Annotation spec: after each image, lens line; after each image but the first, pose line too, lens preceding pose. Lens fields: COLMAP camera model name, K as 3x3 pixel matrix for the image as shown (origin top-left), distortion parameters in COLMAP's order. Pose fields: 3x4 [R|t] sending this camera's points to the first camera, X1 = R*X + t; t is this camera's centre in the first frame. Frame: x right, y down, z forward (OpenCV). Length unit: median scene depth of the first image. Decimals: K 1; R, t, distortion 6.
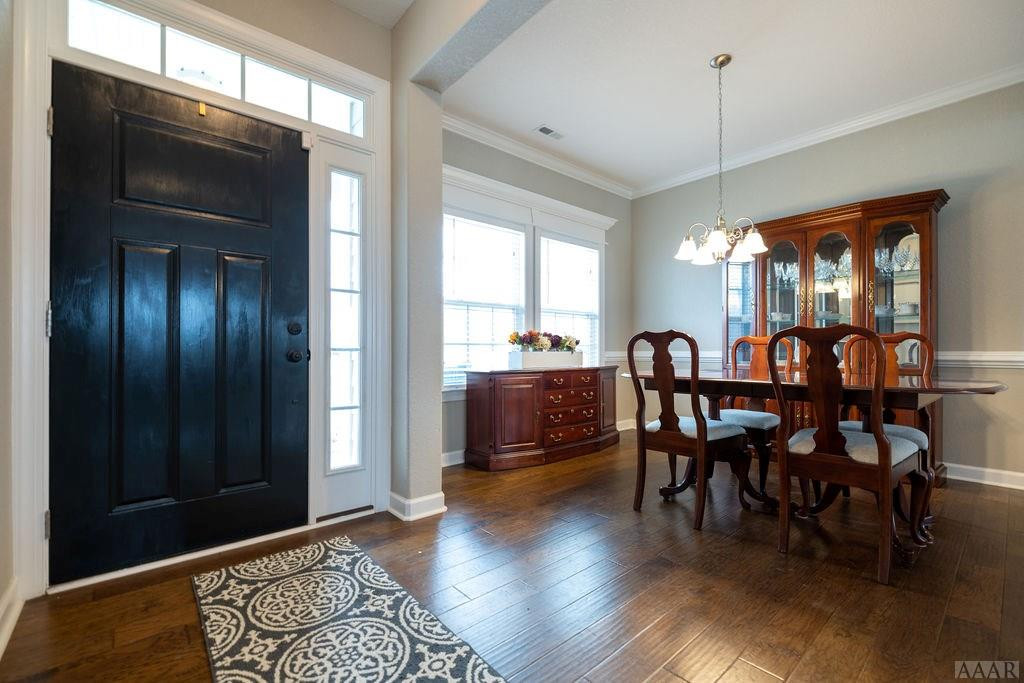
lens RADIAL K [[435.2, 0, 529.8], [0, 435.2, 346.7], [0, 0, 1]] dist [-0.000837, -0.000007]
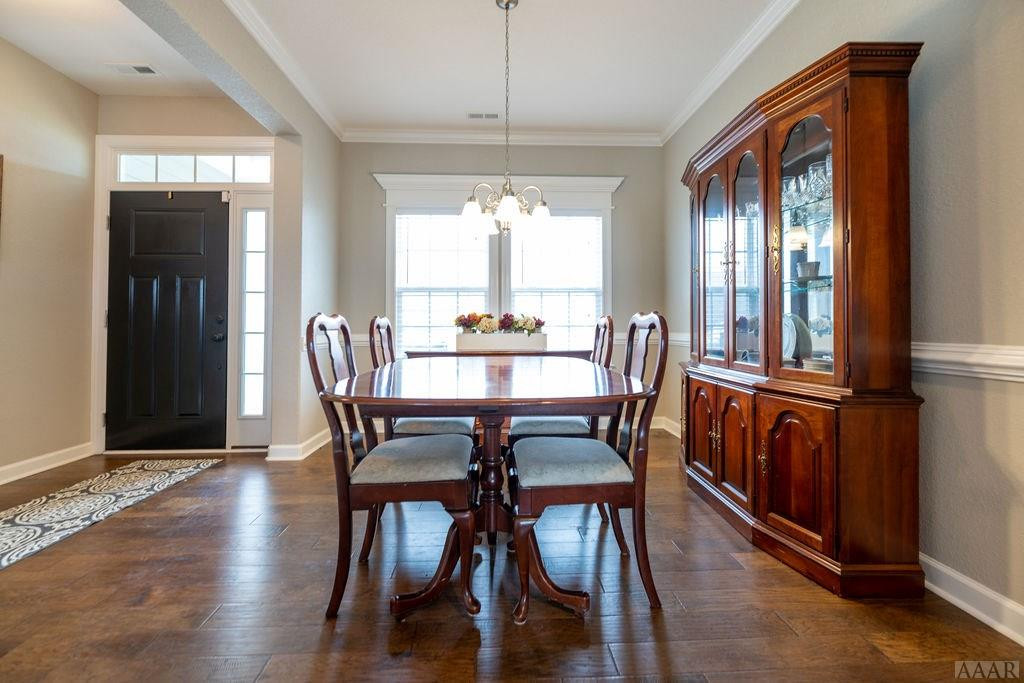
lens RADIAL K [[454.5, 0, 515.3], [0, 454.5, 318.6], [0, 0, 1]] dist [0.000597, 0.000070]
pose [[0.778706, -0.012324, -0.627268, 0.952848], [0.007811, 0.999920, -0.009948, -0.016550], [0.627340, 0.002847, 0.778740, 0.298589]]
